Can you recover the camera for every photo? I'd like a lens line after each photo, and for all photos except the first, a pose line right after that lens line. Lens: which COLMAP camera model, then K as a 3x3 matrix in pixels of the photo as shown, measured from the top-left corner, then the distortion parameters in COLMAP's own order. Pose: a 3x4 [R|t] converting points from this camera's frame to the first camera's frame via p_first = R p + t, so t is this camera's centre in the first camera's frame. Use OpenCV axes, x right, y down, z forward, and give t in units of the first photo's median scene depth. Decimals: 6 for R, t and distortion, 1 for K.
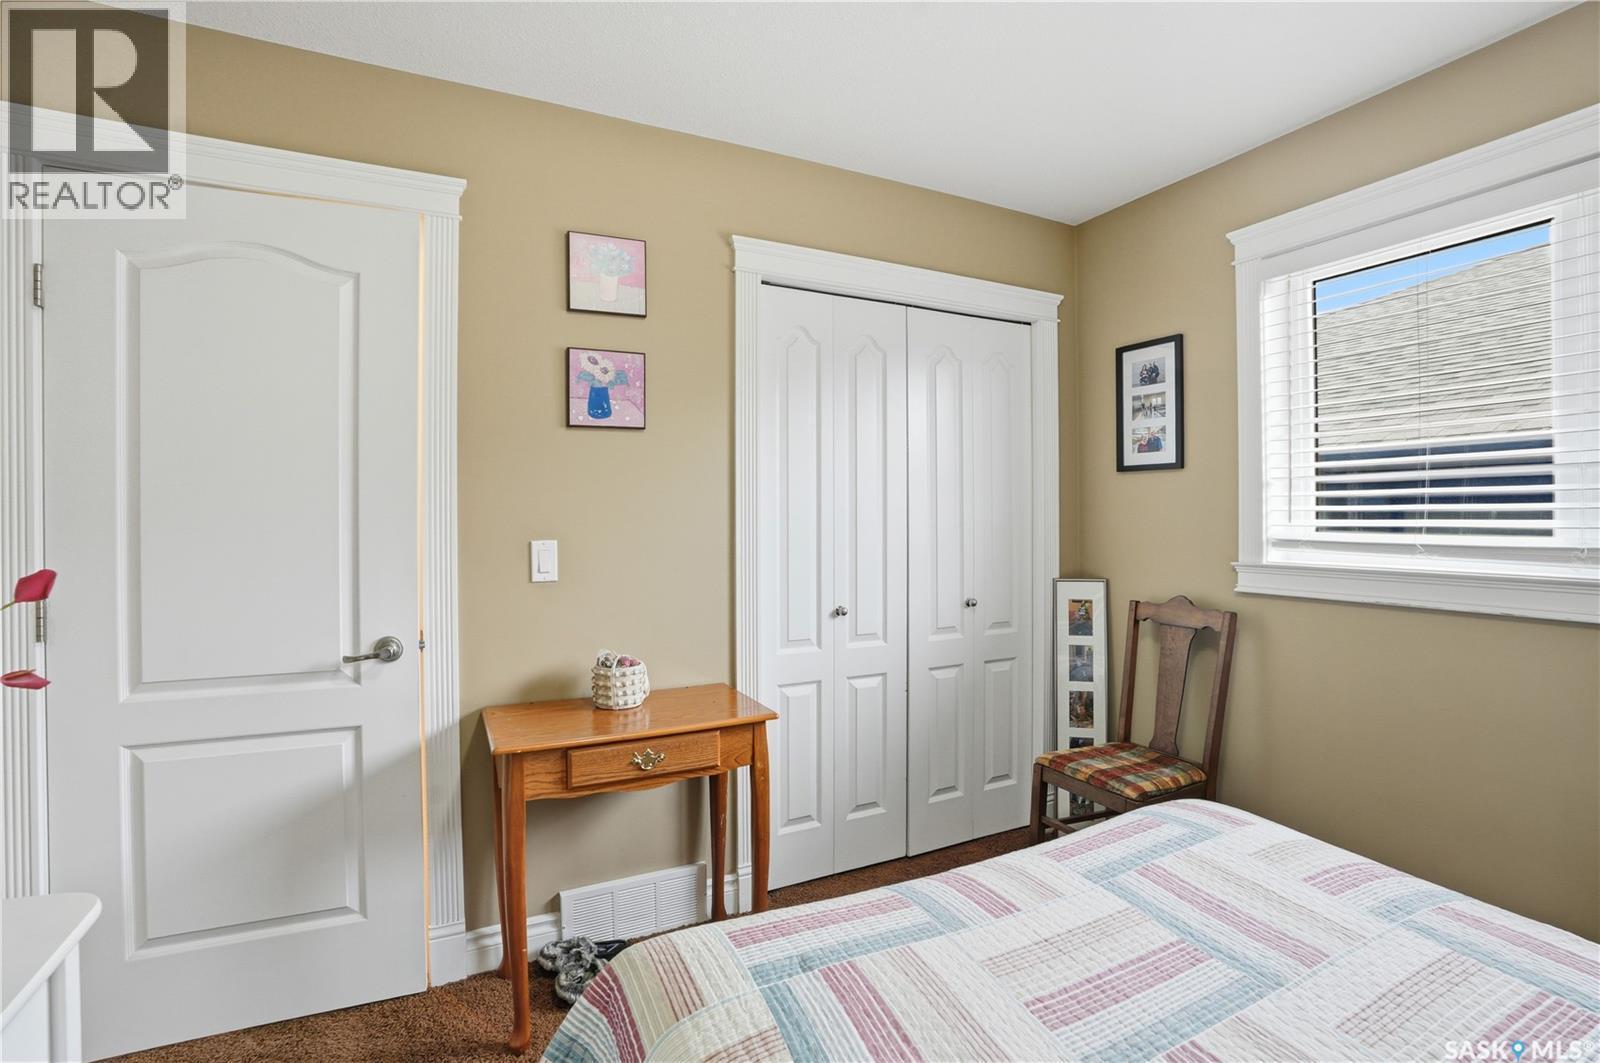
lens RADIAL K [[727.5, 0, 800.0], [0, 727.5, 531.5], [0, 0, 1]] dist [-0.046155, 0.000213]
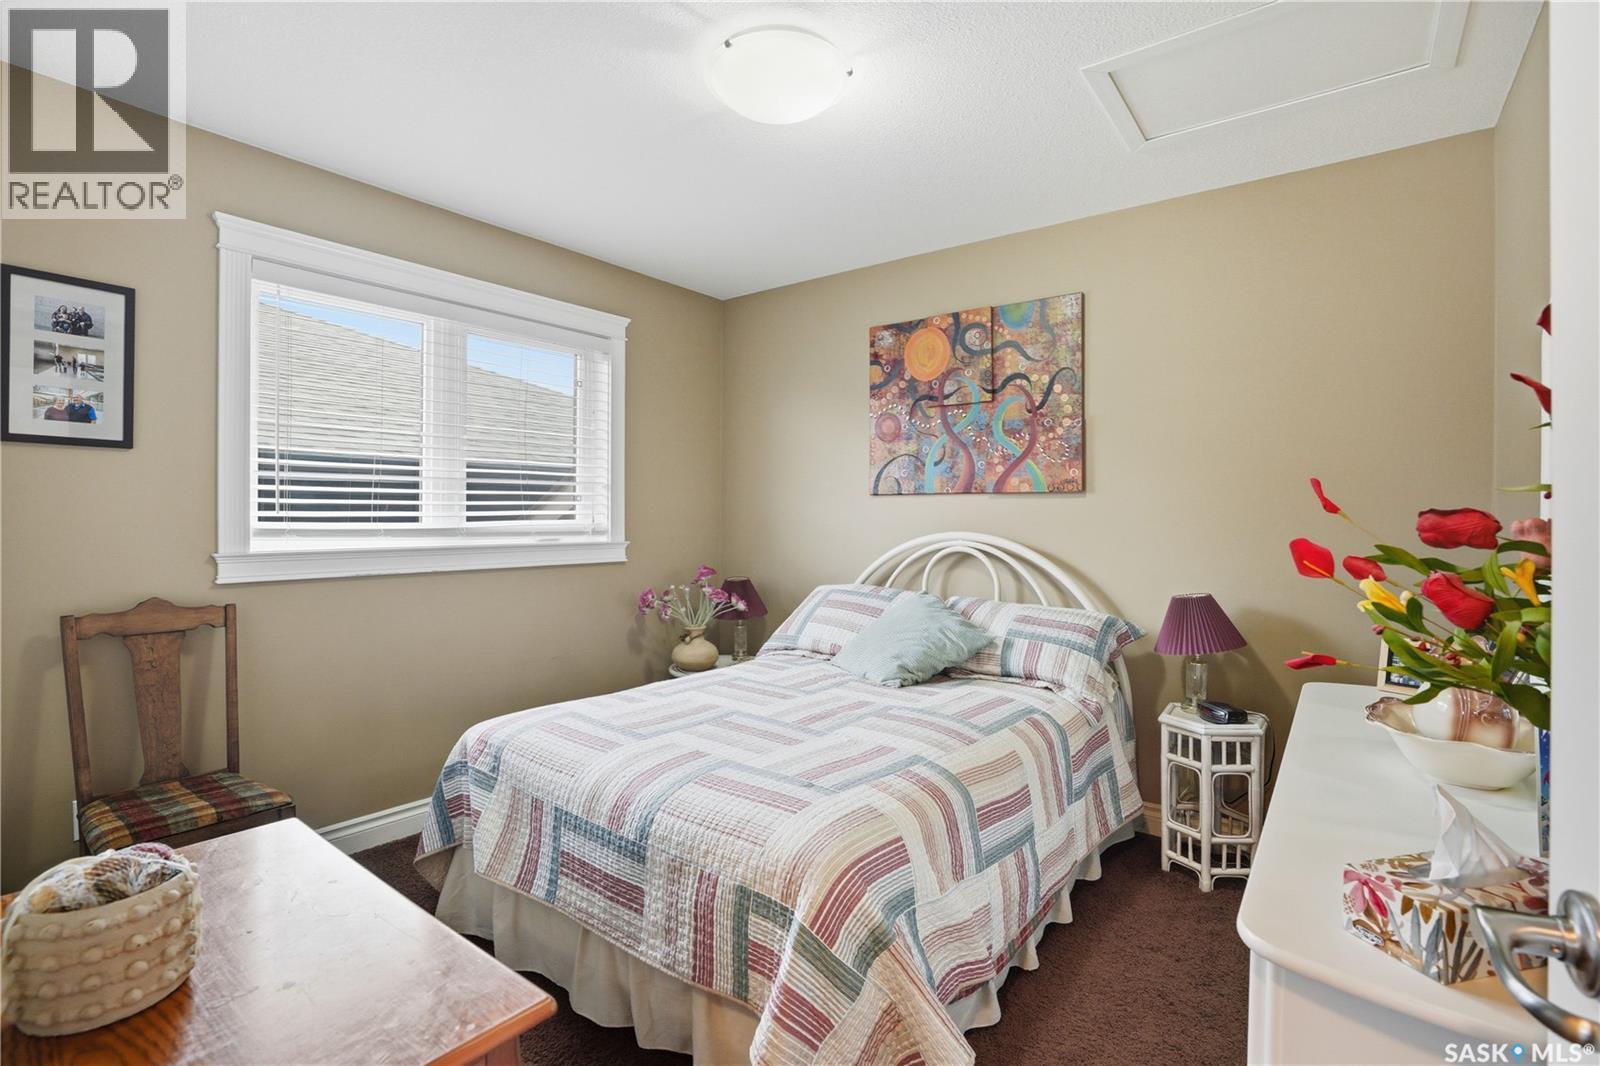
lens RADIAL K [[727.5, 0, 800.0], [0, 727.5, 533.0], [0, 0, 1]] dist [-0.046155, 0.000213]
pose [[-0.436365, -0.025497, 0.899409, -0.595783], [0.005957, 0.999495, 0.031224, -0.010276], [-0.899750, 0.018983, -0.435992, 0.705030]]
